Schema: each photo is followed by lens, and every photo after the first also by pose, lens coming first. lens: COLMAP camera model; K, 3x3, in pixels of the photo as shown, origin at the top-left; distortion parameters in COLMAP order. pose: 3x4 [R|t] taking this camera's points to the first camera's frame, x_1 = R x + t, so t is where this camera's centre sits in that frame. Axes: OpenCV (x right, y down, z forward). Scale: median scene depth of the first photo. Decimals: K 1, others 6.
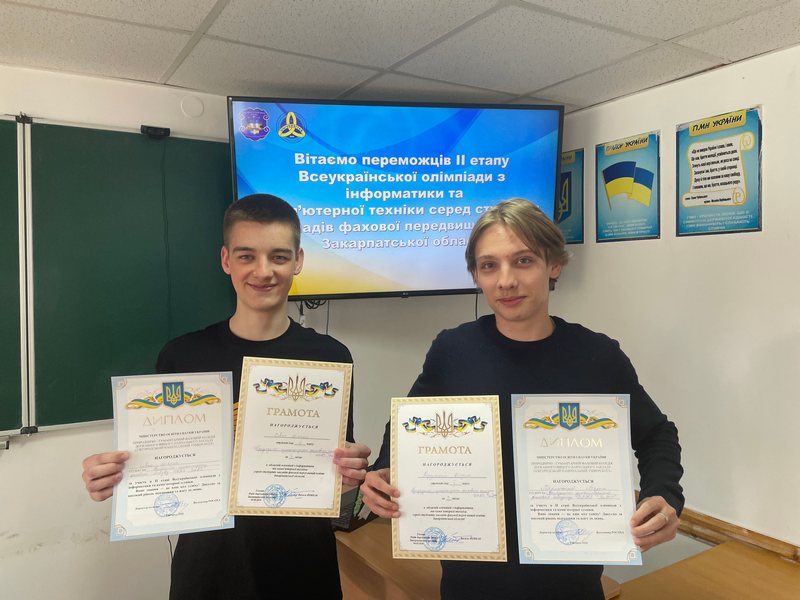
lens RADIAL K [[617.6, 0, 401.6], [0, 617.6, 299.5], [0, 0, 1]] dist [0.069903, -0.095679]
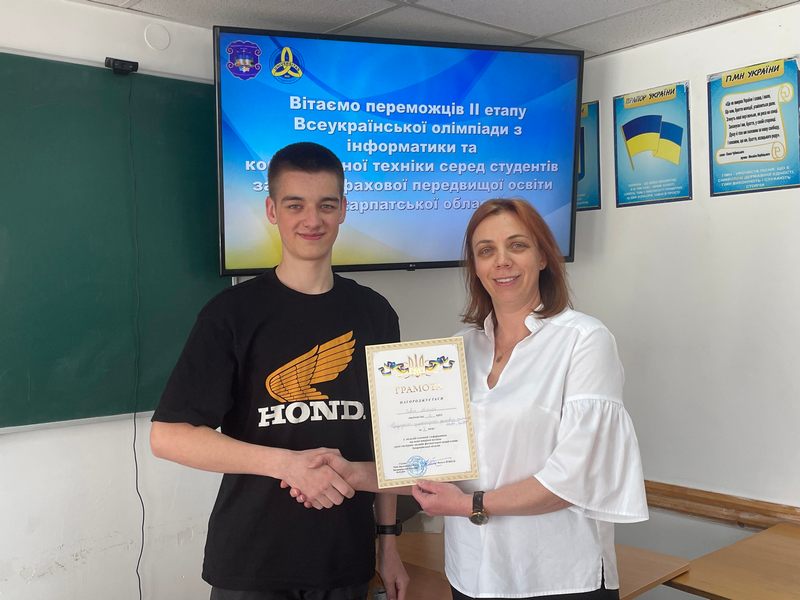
lens RADIAL K [[869.9, 0, 406.5], [0, 869.9, 299.2], [0, 0, 1]] dist [0.049211, 0.000000]
pose [[0.984177, -0.018304, 0.176240, -0.221926], [0.023556, 0.999337, -0.027754, 0.072754], [-0.175615, 0.031466, 0.983956, -0.174076]]
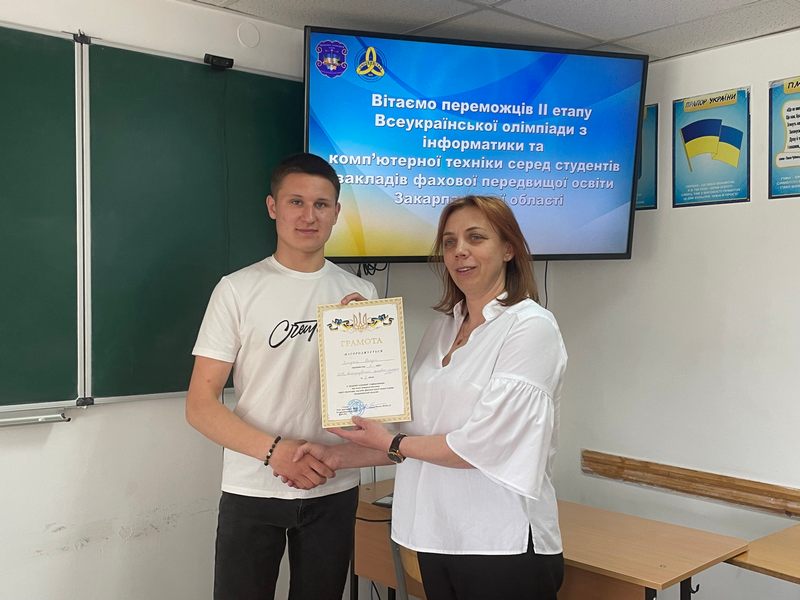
lens RADIAL K [[869.9, 0, 398.0], [0, 869.9, 311.1], [0, 0, 1]] dist [0.049211, 0.000000]
pose [[0.987774, 0.004897, 0.155815, -0.316421], [-0.002828, 0.999905, -0.013501, 0.087778], [-0.155866, 0.012895, 0.987694, -0.221974]]
